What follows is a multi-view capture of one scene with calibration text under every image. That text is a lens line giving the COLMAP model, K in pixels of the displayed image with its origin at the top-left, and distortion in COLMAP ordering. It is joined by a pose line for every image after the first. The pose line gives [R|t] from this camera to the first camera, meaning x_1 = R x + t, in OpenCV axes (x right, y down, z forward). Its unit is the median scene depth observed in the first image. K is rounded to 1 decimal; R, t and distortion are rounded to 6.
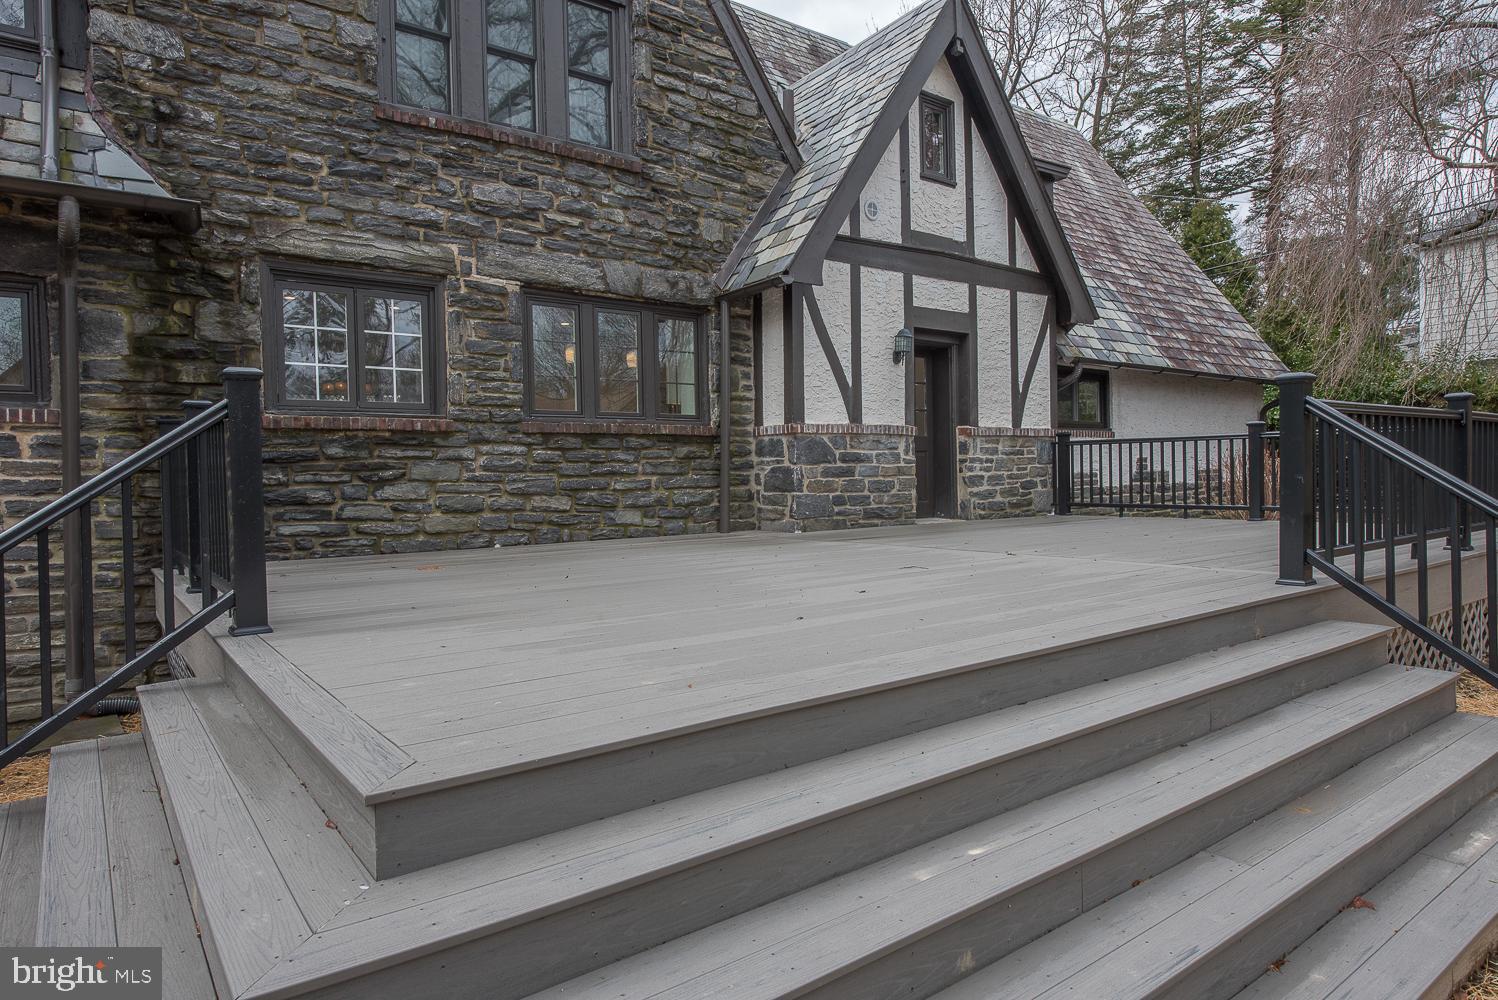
lens RADIAL K [[902.7, 0, 750.8], [0, 902.7, 497.8], [0, 0, 1]] dist [-0.001032, 0.000383]
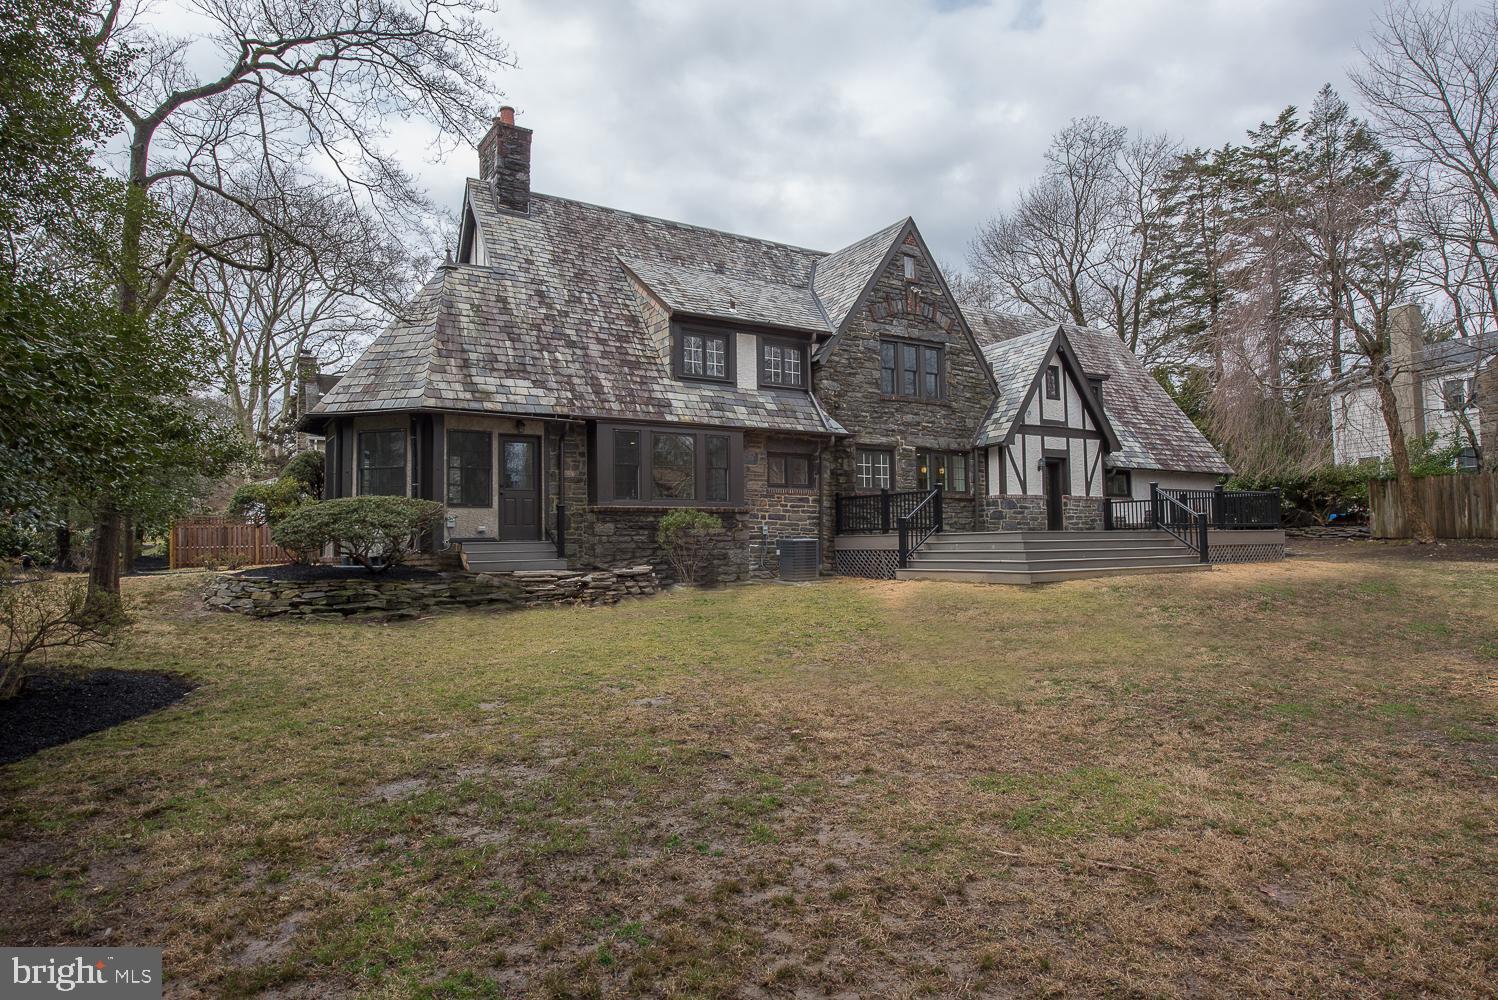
lens RADIAL K [[873.0, 0, 745.6], [0, 873.0, 497.1], [0, 0, 1]] dist [0.001732, 0.000036]
pose [[0.996326, 0.000011, -0.085641, -0.468725], [-0.006802, 0.996851, -0.079005, 0.130520], [0.085370, 0.079297, 0.993189, -1.570836]]
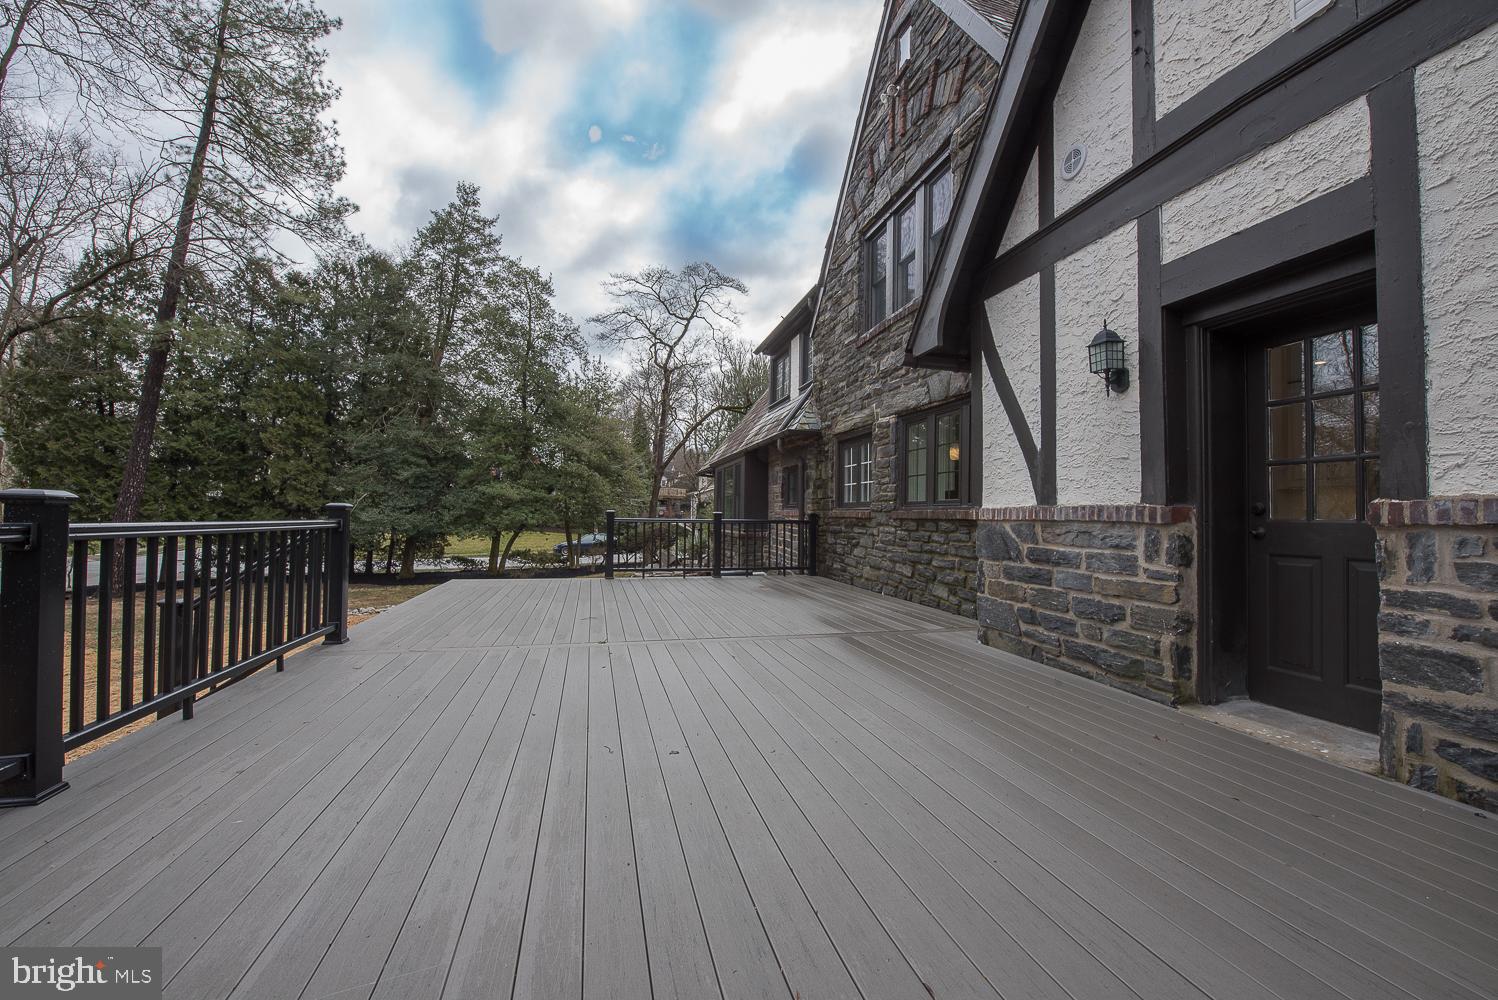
lens RADIAL K [[595.9, 0, 749.5], [0, 595.9, 500.9], [0, 0, 1]] dist [-0.016923, -0.000984]
pose [[-0.385438, -0.010341, -0.922676, 0.590163], [-0.030939, 0.999520, 0.001722, -0.078174], [0.922215, 0.029210, -0.385573, 0.952822]]
